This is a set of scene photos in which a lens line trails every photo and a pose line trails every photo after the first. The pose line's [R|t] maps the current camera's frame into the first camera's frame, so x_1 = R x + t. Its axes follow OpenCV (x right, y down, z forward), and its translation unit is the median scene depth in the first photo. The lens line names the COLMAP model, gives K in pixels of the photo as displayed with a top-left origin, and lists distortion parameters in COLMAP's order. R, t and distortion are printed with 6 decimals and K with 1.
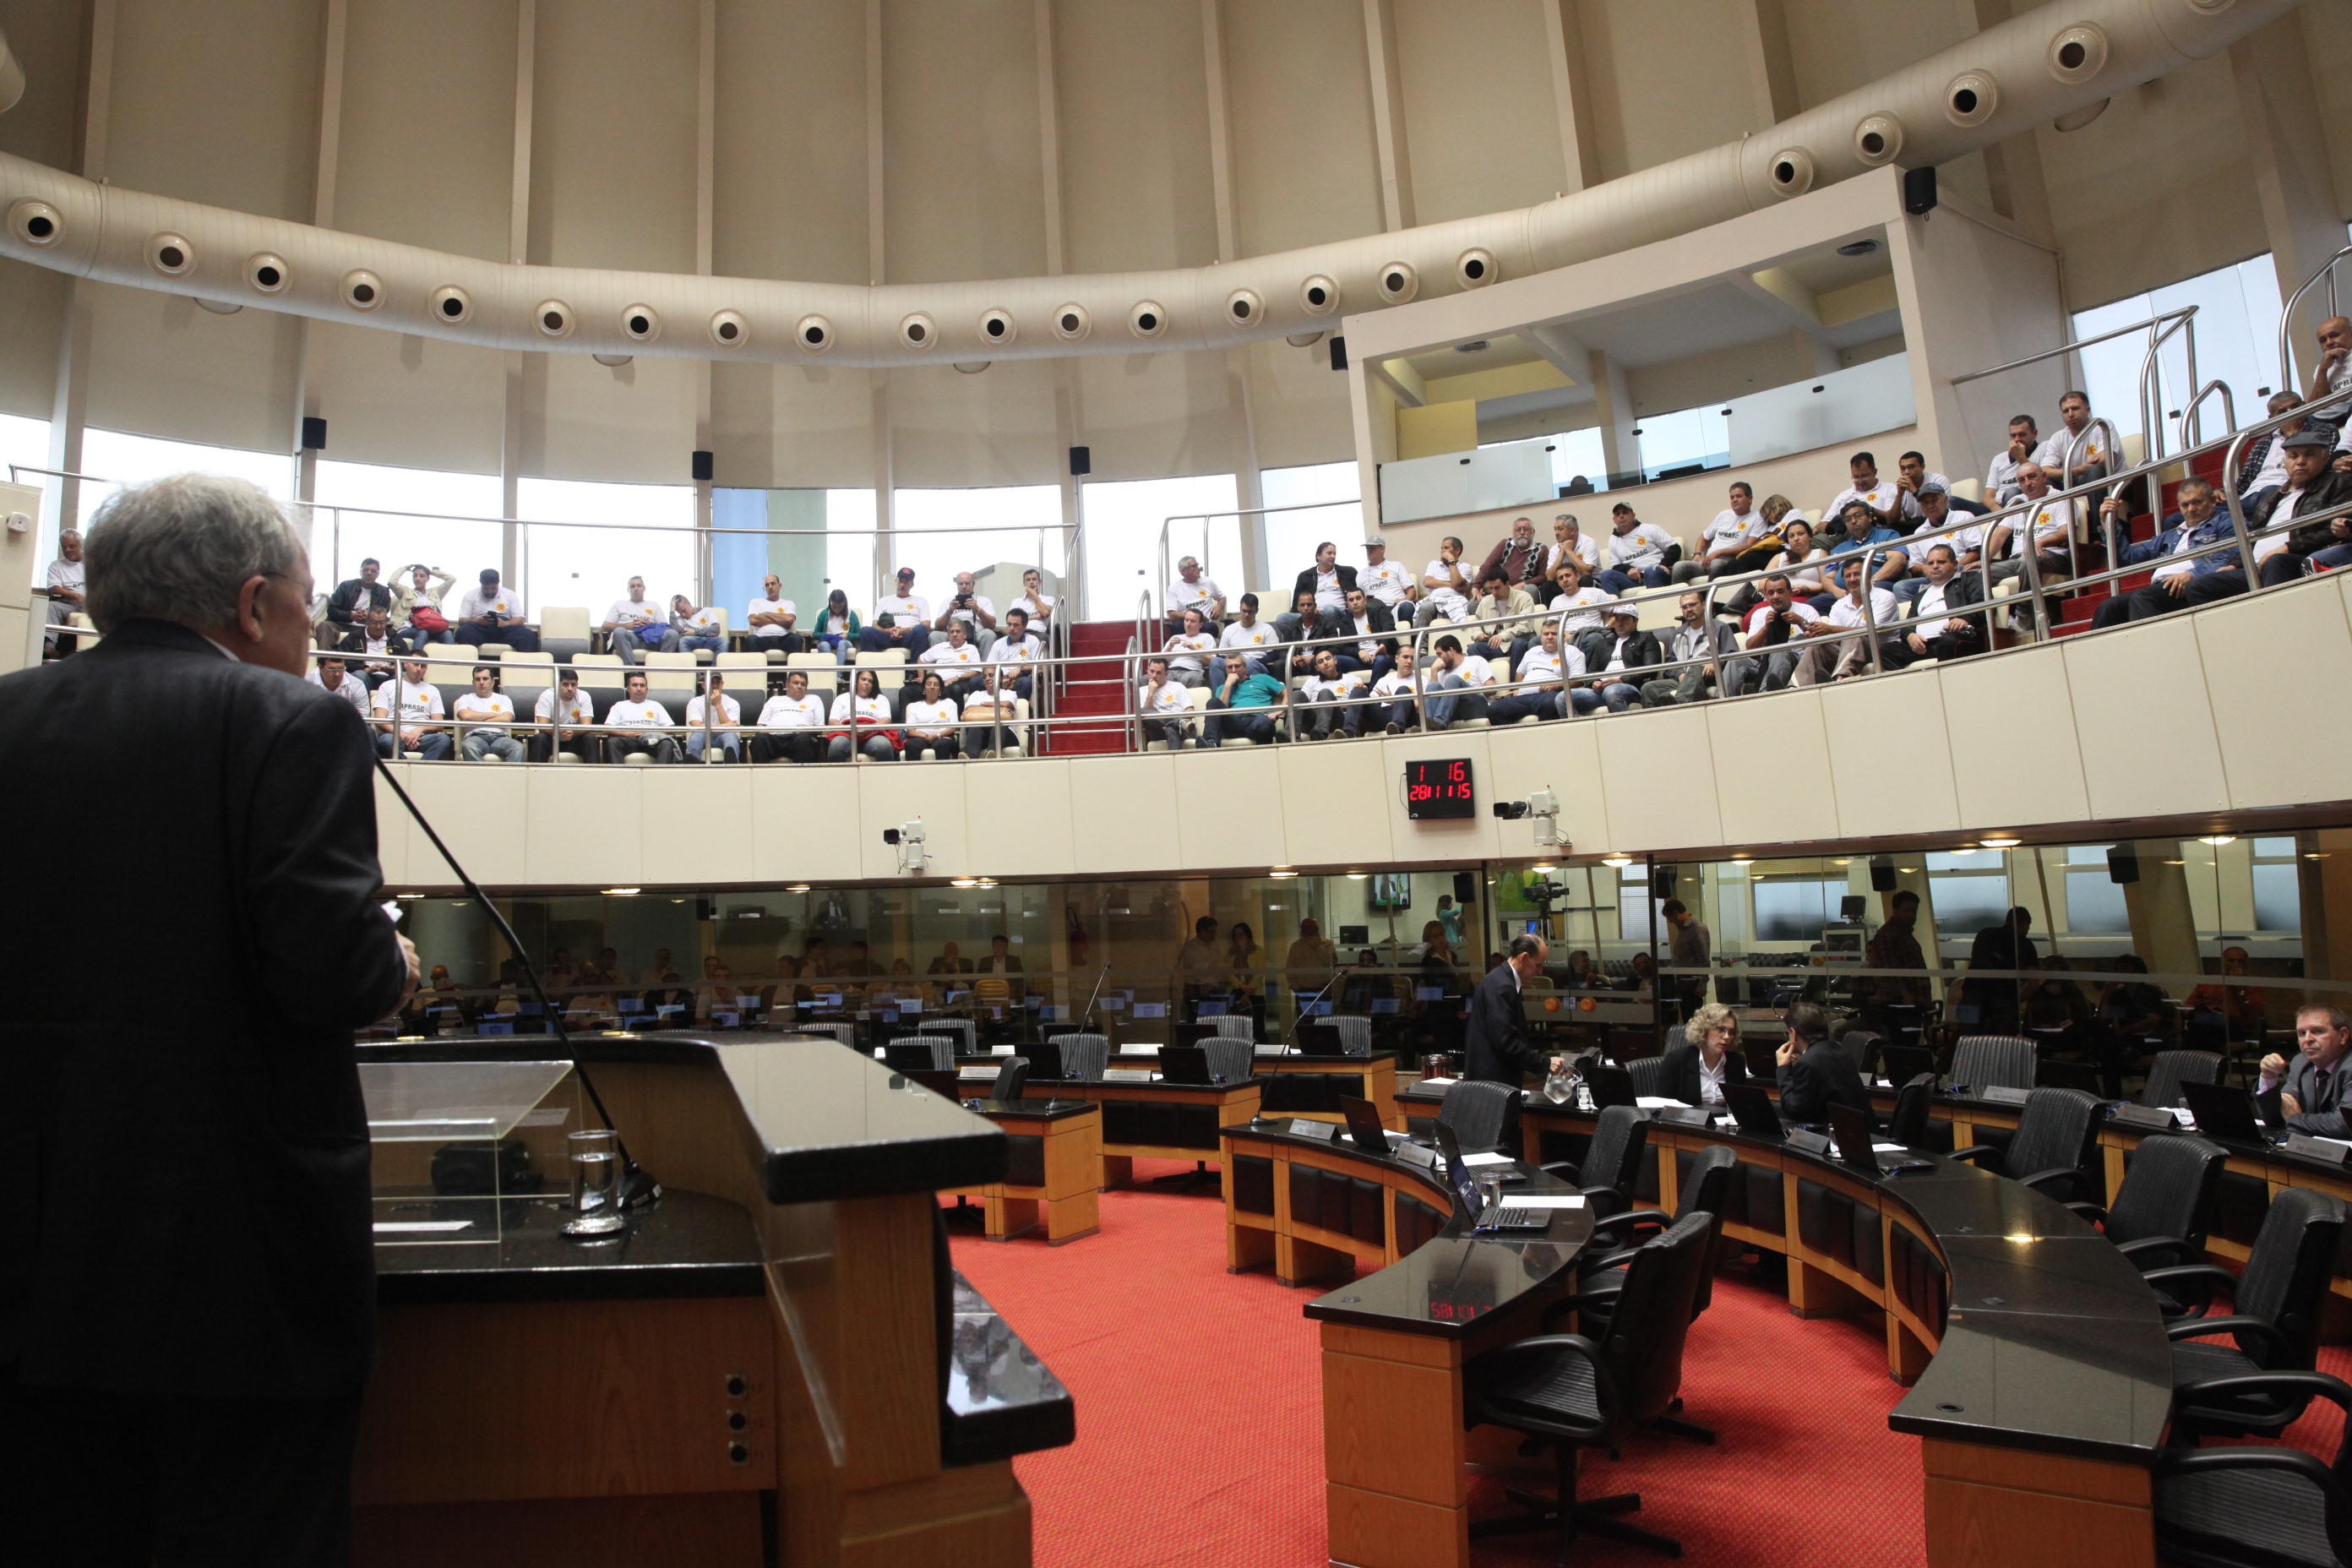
lens RADIAL K [[1628.4, 0, 1176.0], [0, 1628.4, 784.0], [0, 0, 1]] dist [-0.115355, 0.096651]
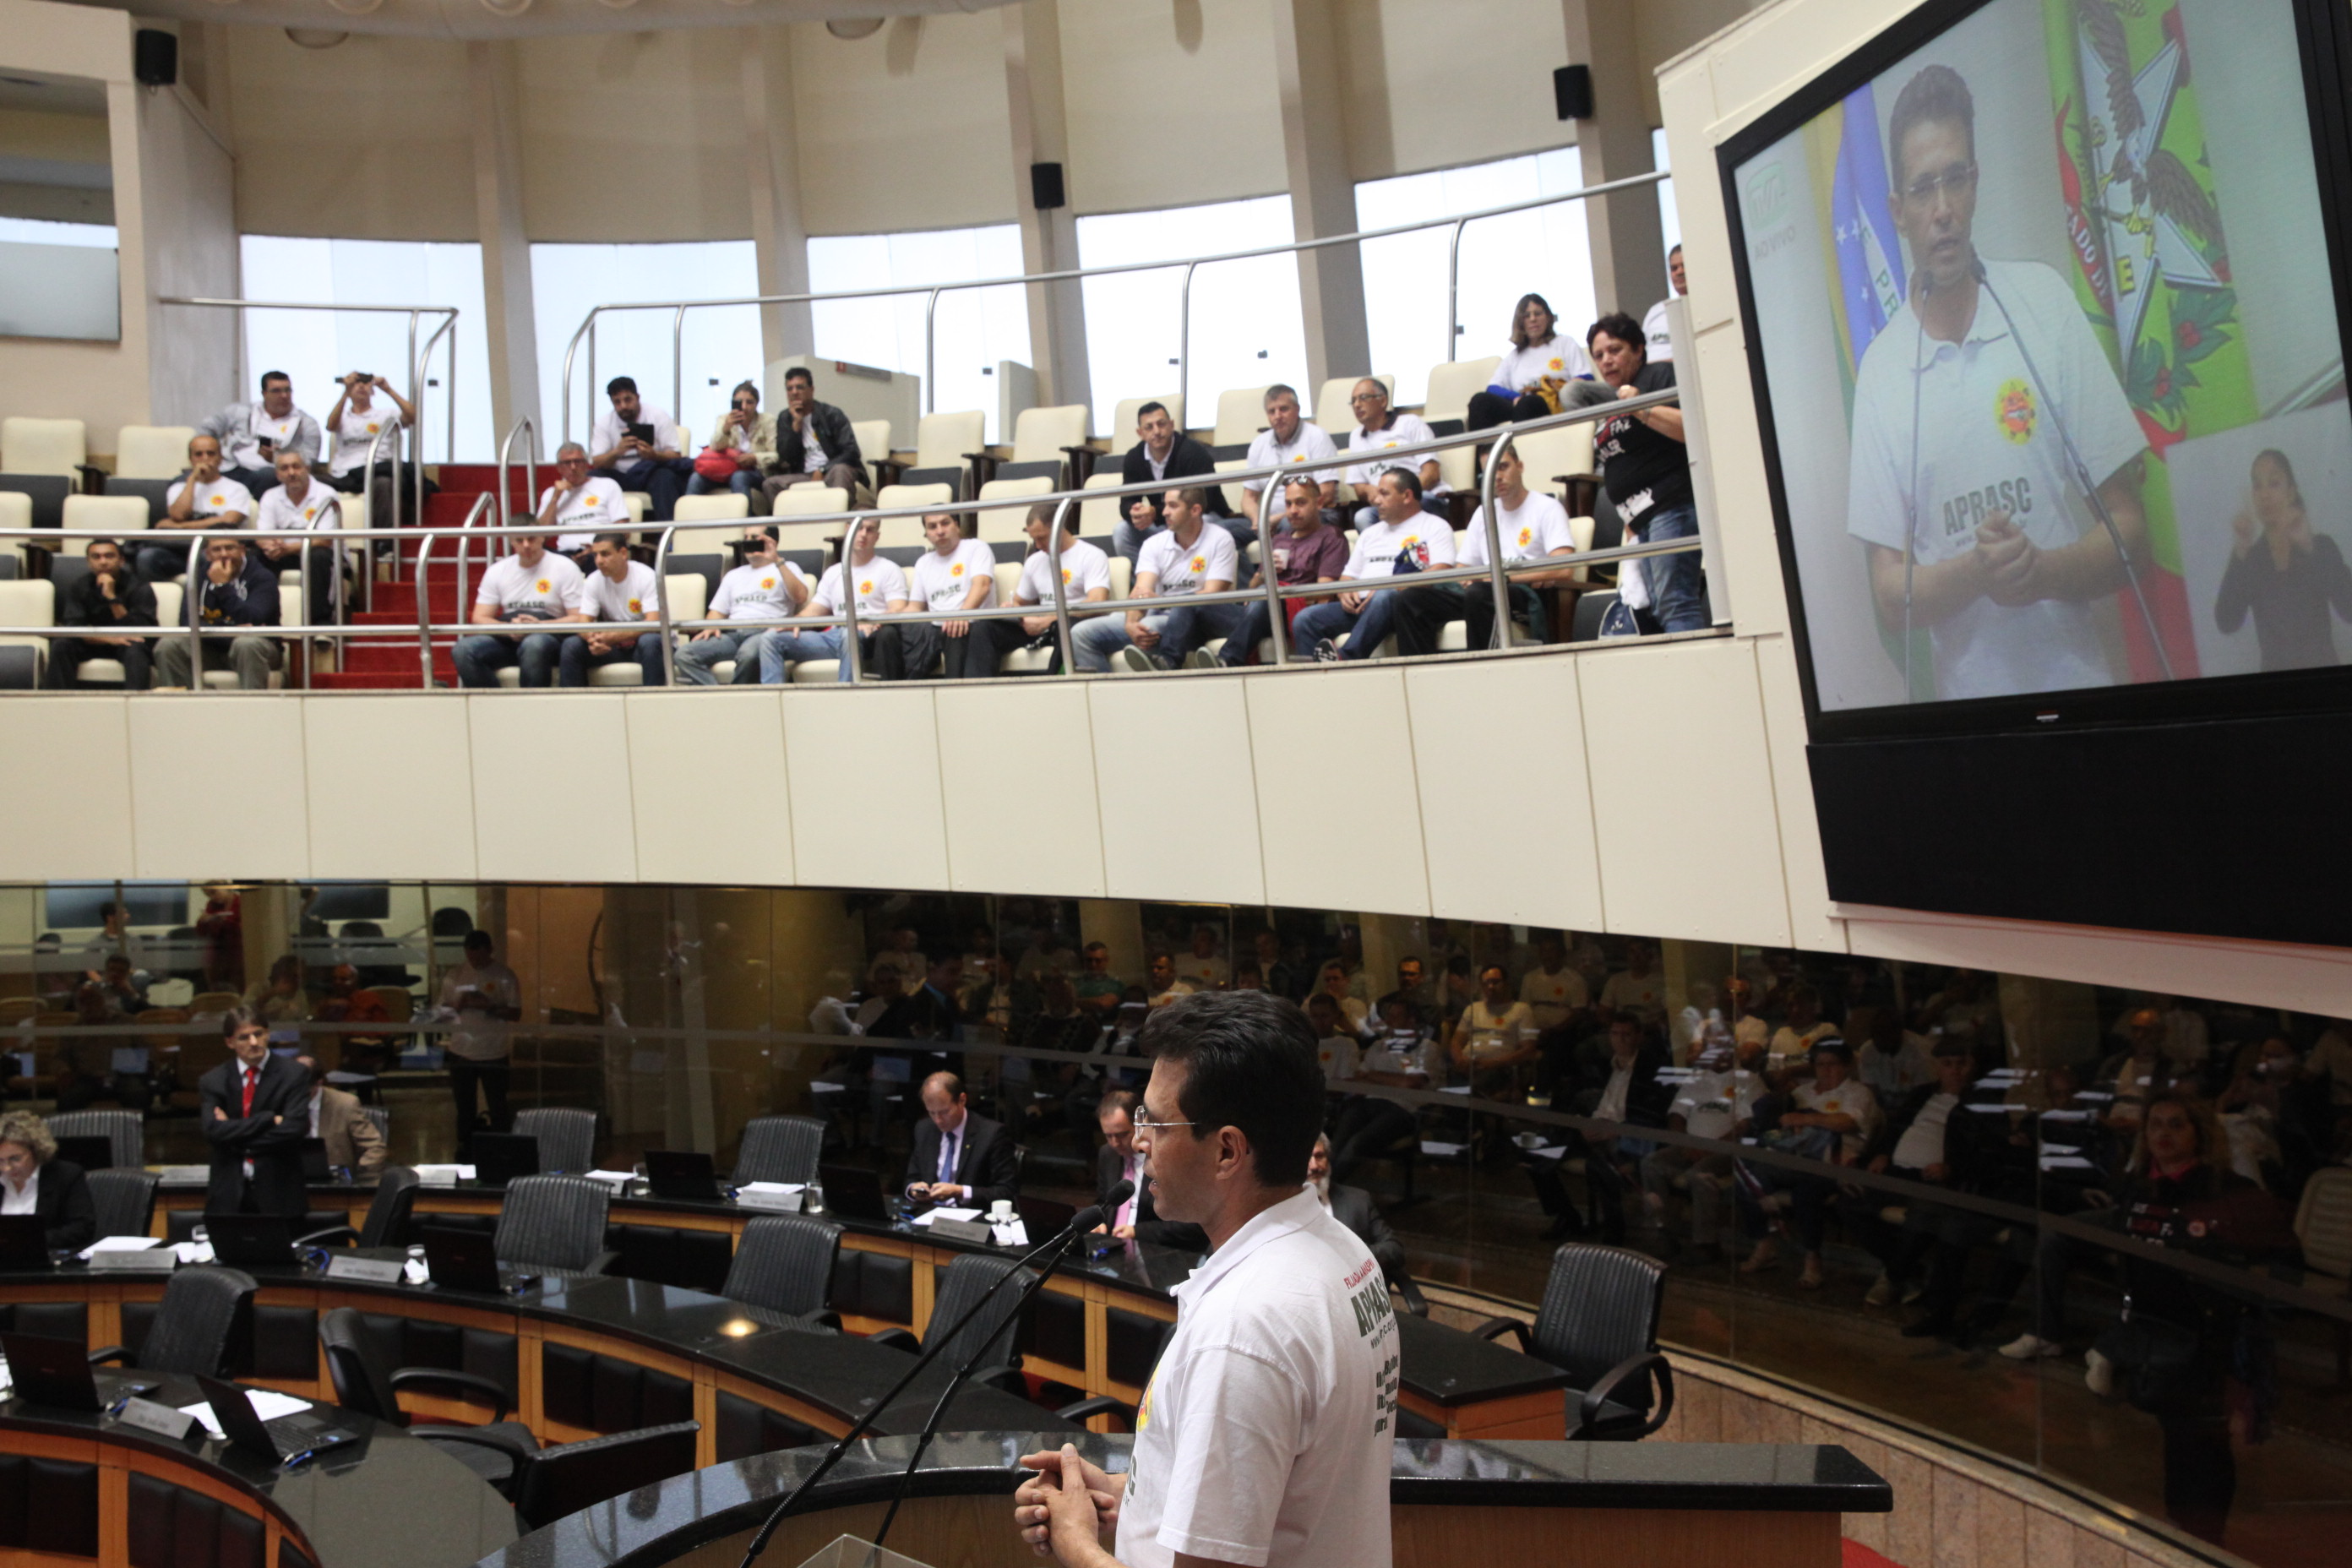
lens RADIAL K [[2034.2, 0, 1176.0], [0, 2034.2, 784.0], [0, 0, 1]] dist [-0.057545, 0.099584]
pose [[0.403080, 0.026221, 0.914789, -0.205023], [-0.079841, 0.996786, 0.006609, -0.041524], [-0.911676, -0.075701, 0.403877, 0.059072]]
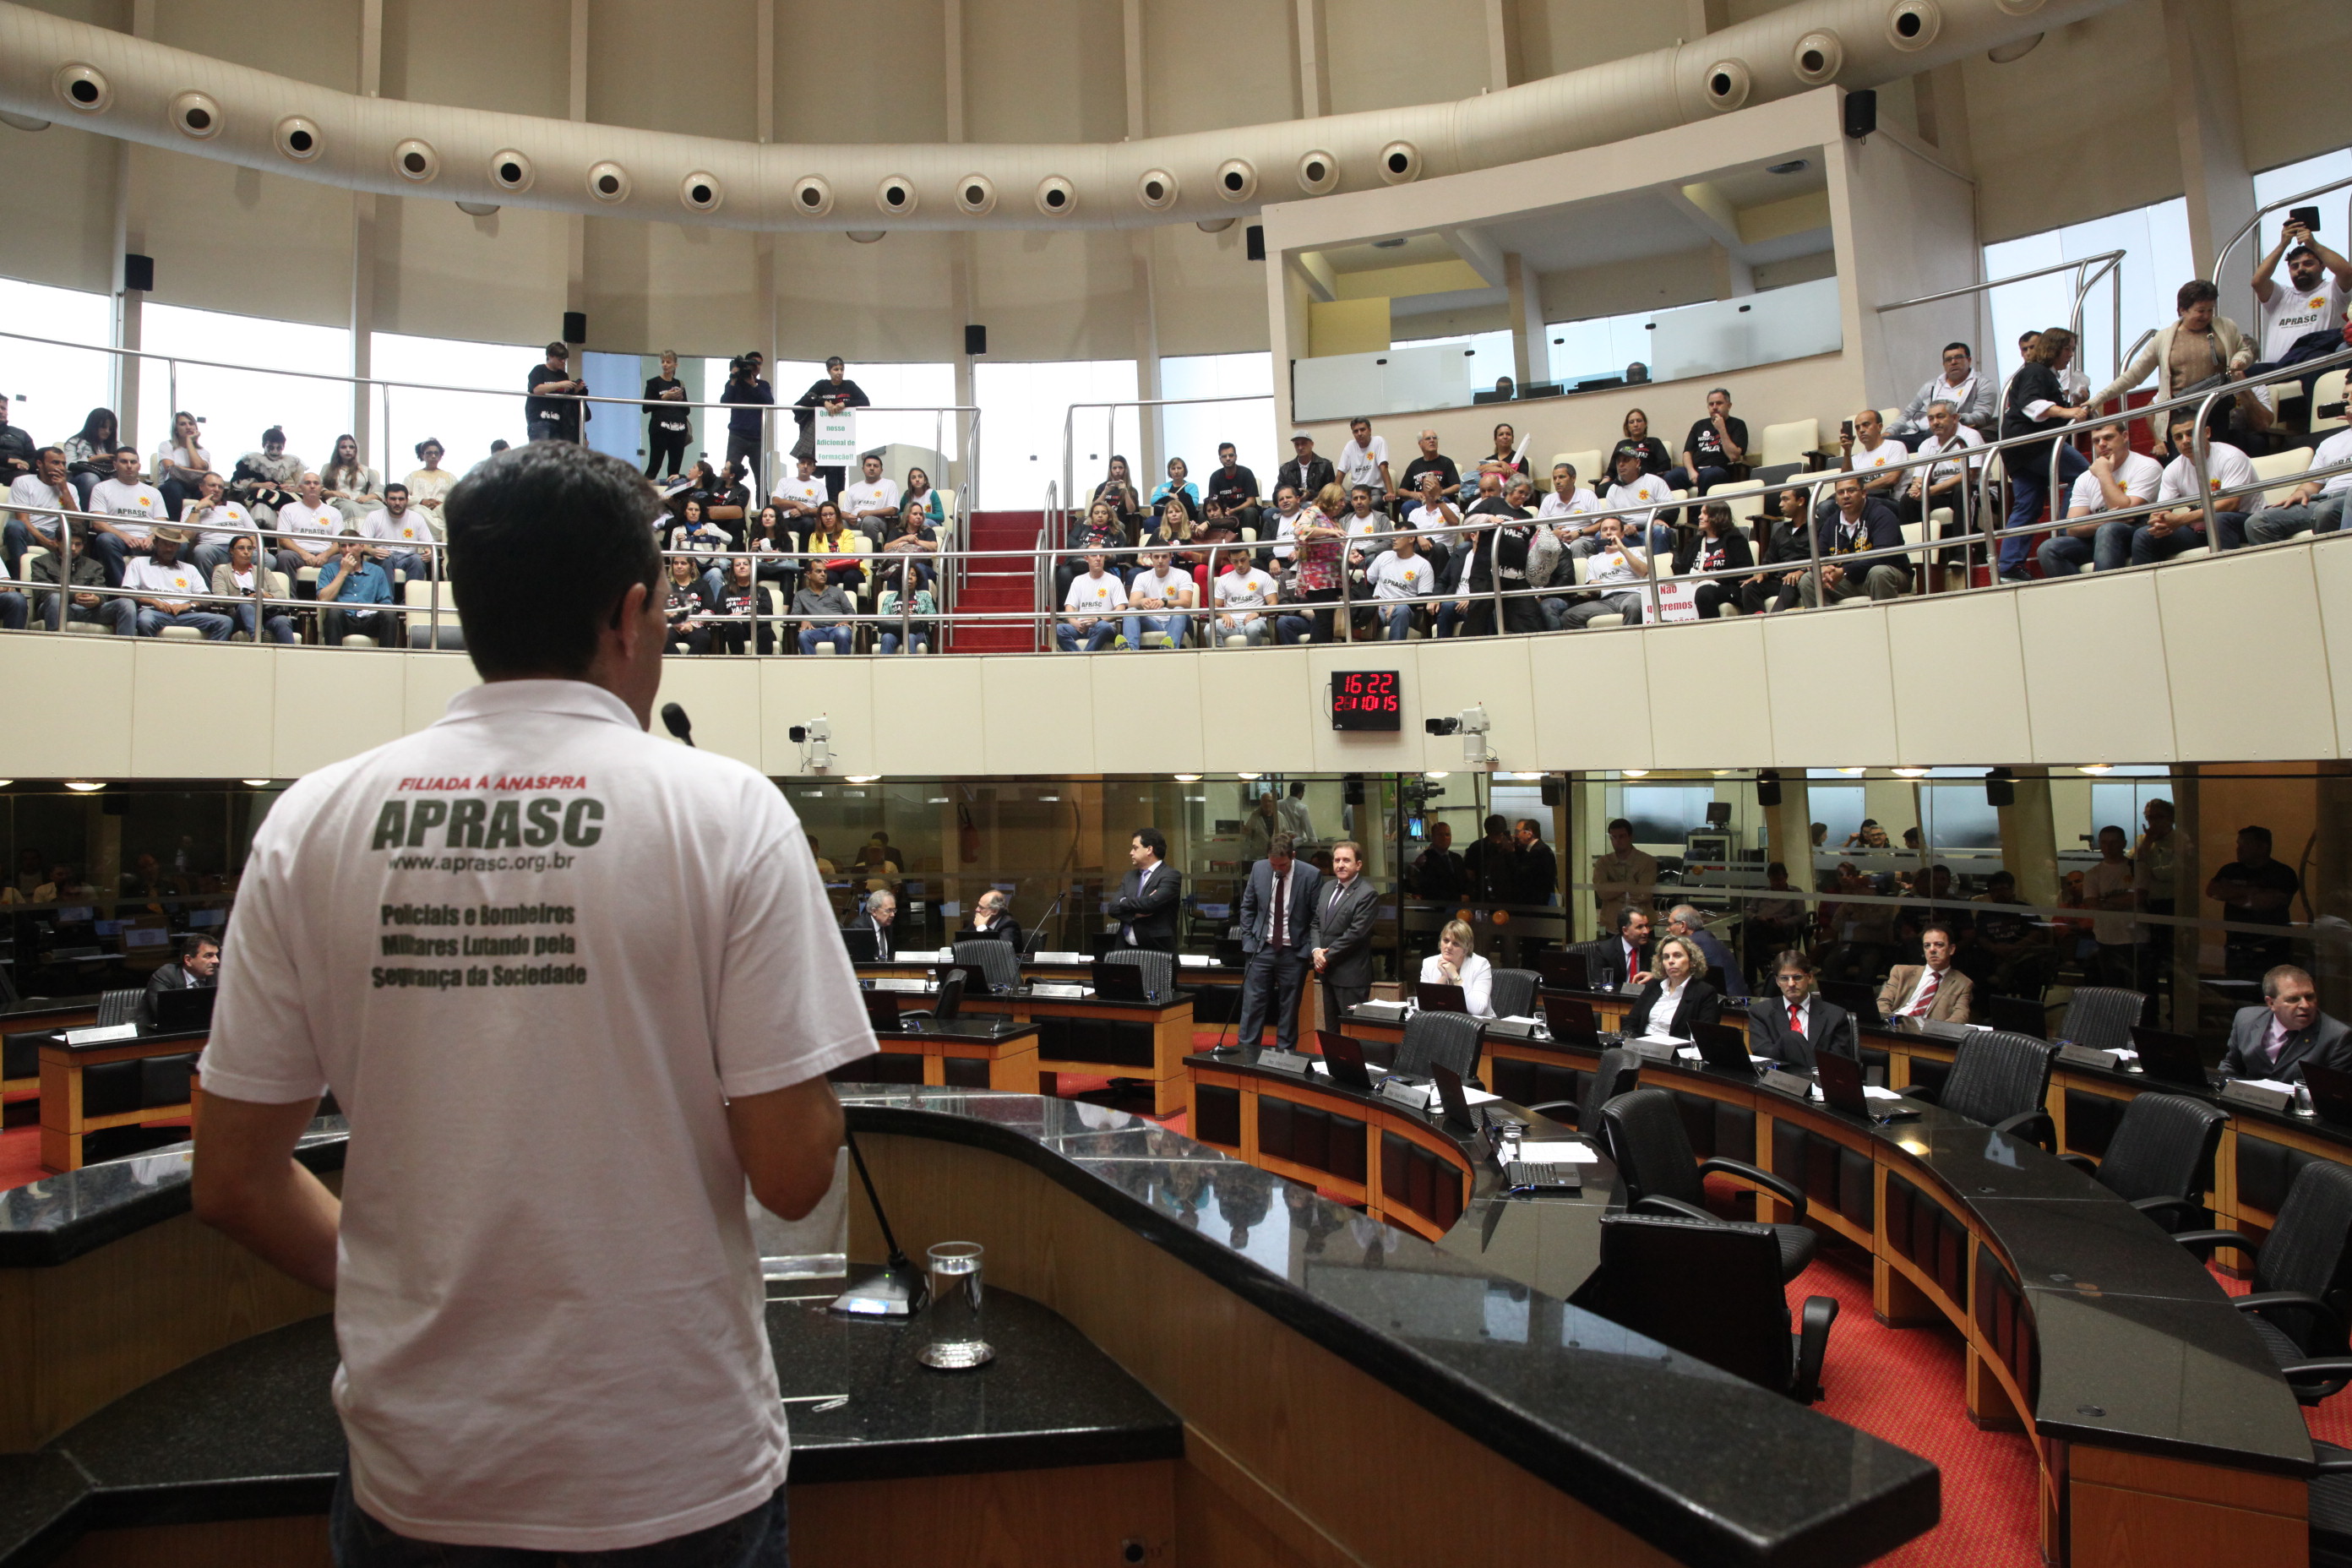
lens RADIAL K [[1628.4, 0, 1176.0], [0, 1628.4, 784.0], [0, 0, 1]] dist [-0.115355, 0.096651]
pose [[0.994149, 0.019507, 0.106239, -0.044189], [-0.027619, 0.996769, 0.075425, -0.013890], [-0.104425, -0.077918, 0.991476, 0.019297]]
